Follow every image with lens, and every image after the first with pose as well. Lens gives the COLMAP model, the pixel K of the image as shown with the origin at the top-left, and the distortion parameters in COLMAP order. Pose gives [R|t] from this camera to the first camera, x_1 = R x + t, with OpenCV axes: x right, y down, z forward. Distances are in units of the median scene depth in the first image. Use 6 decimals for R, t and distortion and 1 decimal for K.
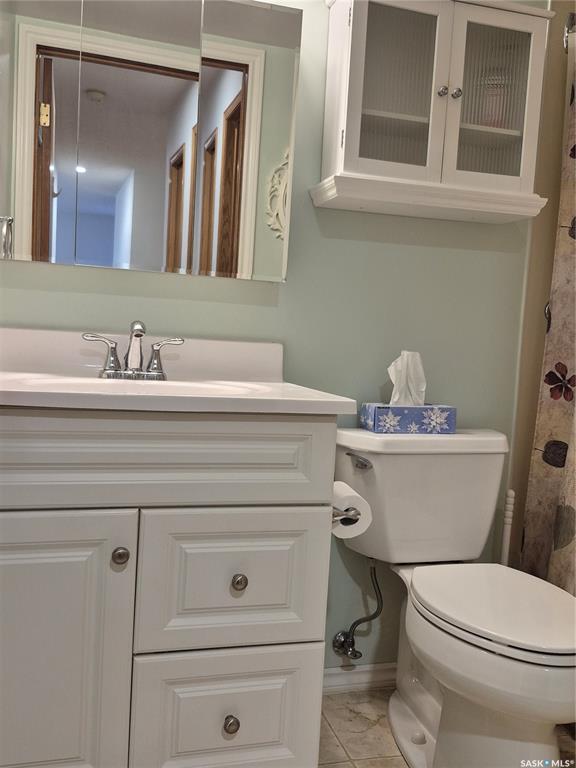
lens RADIAL K [[706.9, 0, 284.6], [0, 706.9, 387.6], [0, 0, 1]] dist [0.134950, -0.214665]
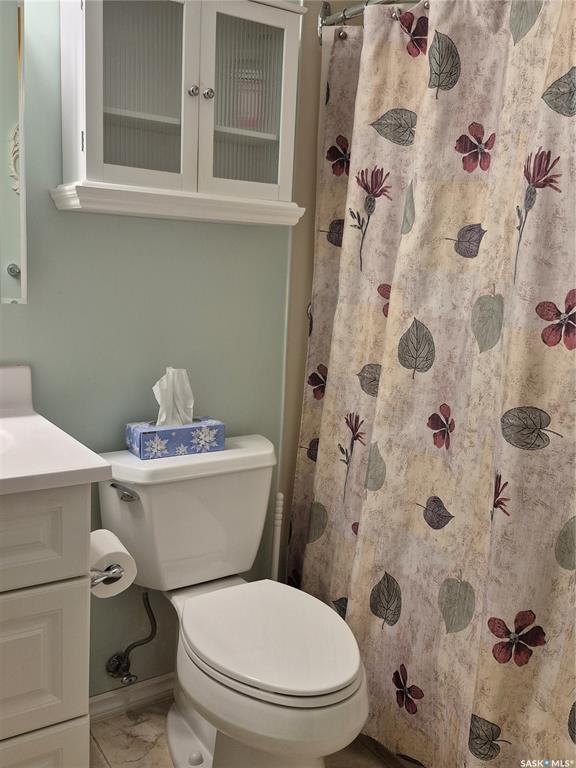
lens RADIAL K [[706.9, 0, 284.6], [0, 706.9, 387.6], [0, 0, 1]] dist [0.134950, -0.214665]
pose [[0.954373, -0.061187, 0.292283, 0.038300], [0.026763, 0.992370, 0.120357, -0.138551], [-0.297417, -0.107044, 0.948728, 0.055976]]
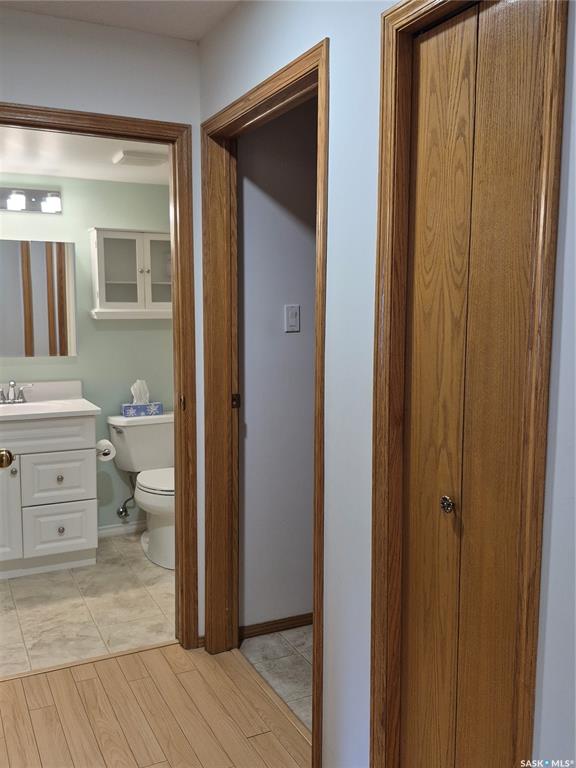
lens RADIAL K [[706.9, 0, 284.6], [0, 706.9, 387.6], [0, 0, 1]] dist [0.134950, -0.214665]
pose [[0.982872, -0.068817, 0.170961, 0.245084], [0.059801, 0.996562, 0.057343, -0.132025], [-0.174319, -0.046137, 0.983608, -1.338055]]
